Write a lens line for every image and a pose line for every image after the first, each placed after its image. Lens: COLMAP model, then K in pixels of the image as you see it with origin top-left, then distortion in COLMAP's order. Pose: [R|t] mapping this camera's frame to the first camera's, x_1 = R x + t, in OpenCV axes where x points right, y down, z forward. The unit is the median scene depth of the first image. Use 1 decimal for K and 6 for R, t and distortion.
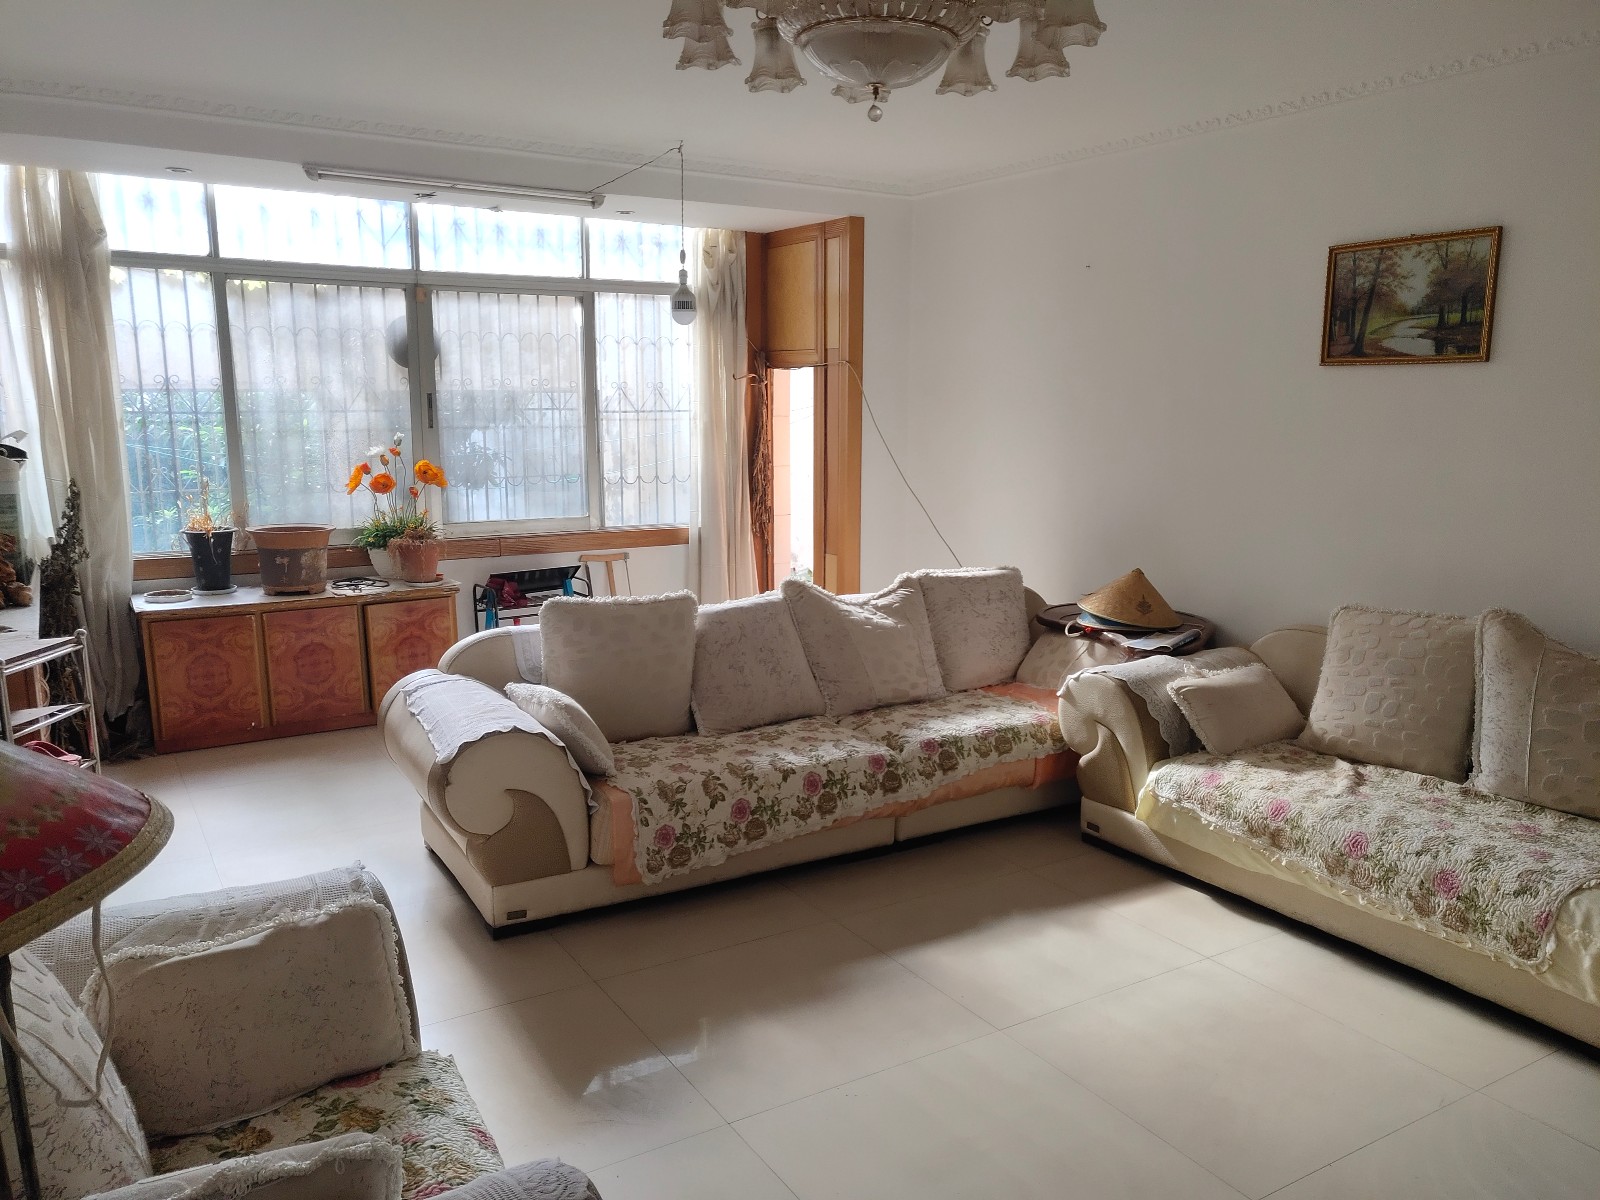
lens RADIAL K [[1238.4, 0, 800.9], [0, 1238.4, 599.0], [0, 0, 1]] dist [0.000429, 0.054476]
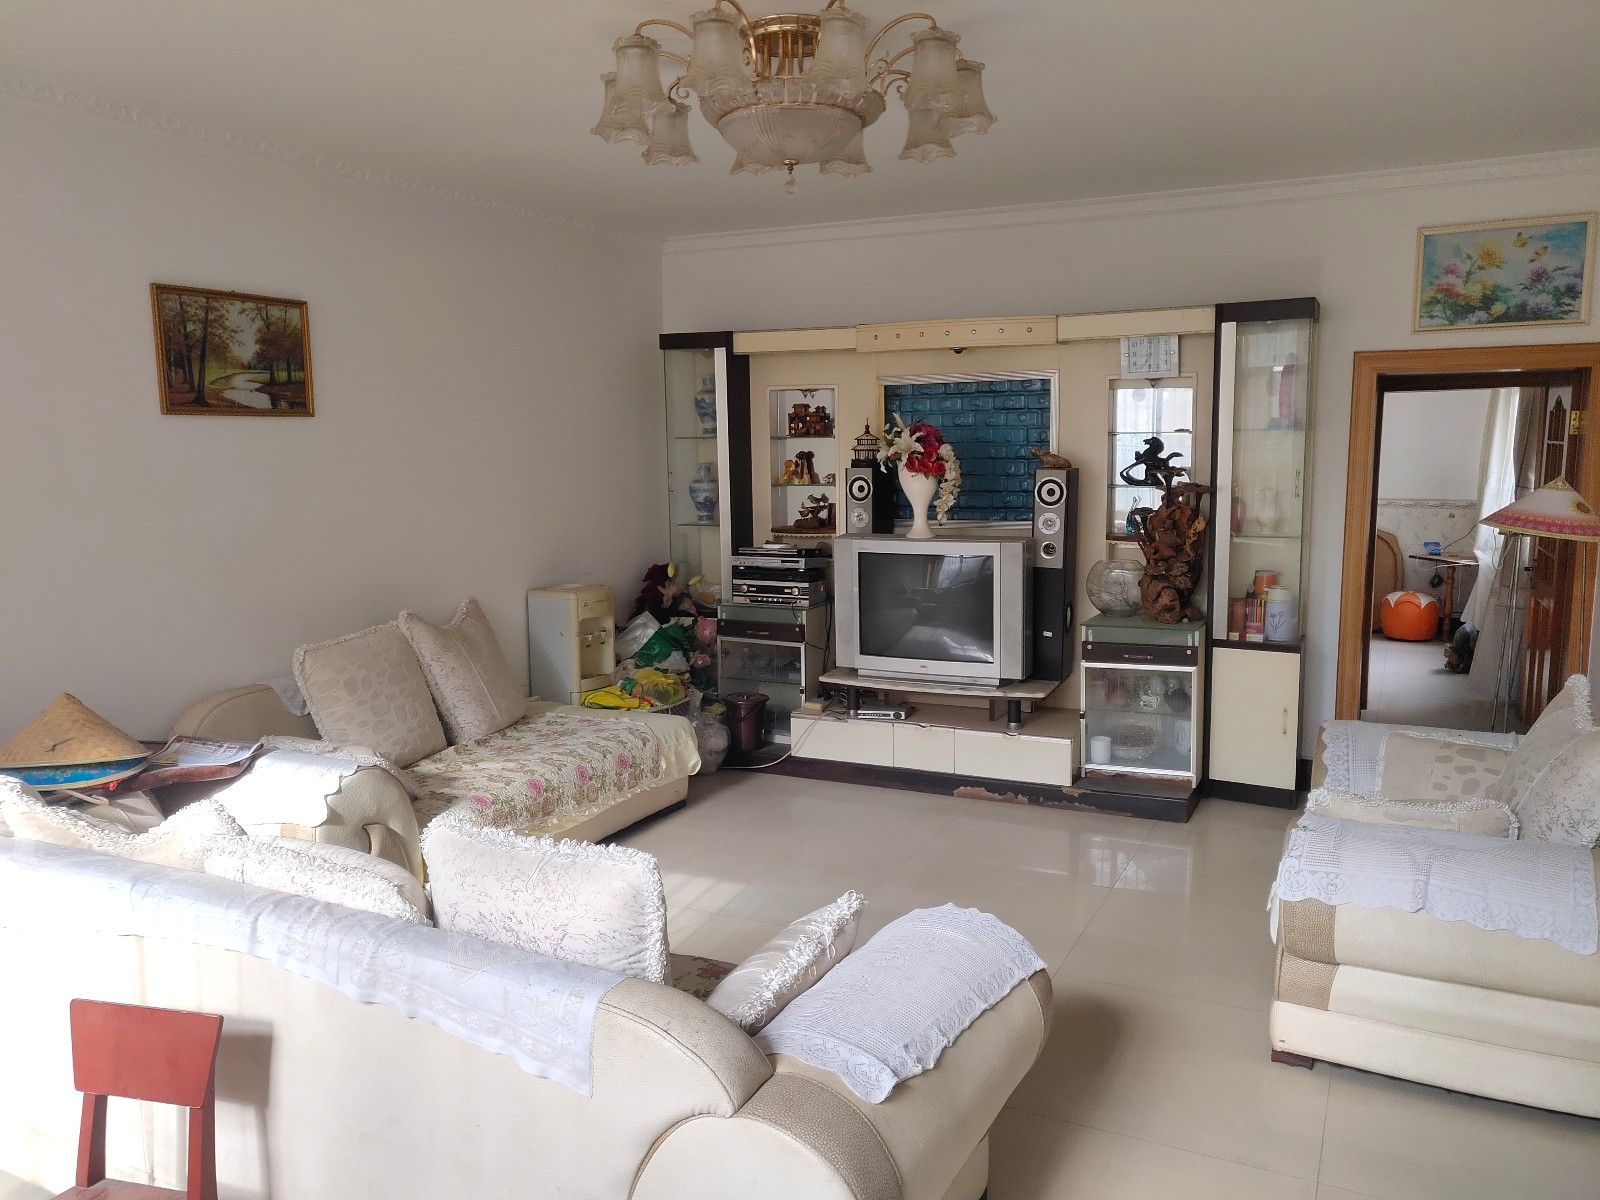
lens RADIAL K [[1238.4, 0, 795.1], [0, 1238.4, 605.3], [0, 0, 1]] dist [0.000429, 0.054476]
pose [[-0.543220, -0.101086, 0.833483, -0.632259], [0.157885, 0.962716, 0.219661, -0.192438], [-0.824612, 0.250918, -0.507007, 1.187263]]
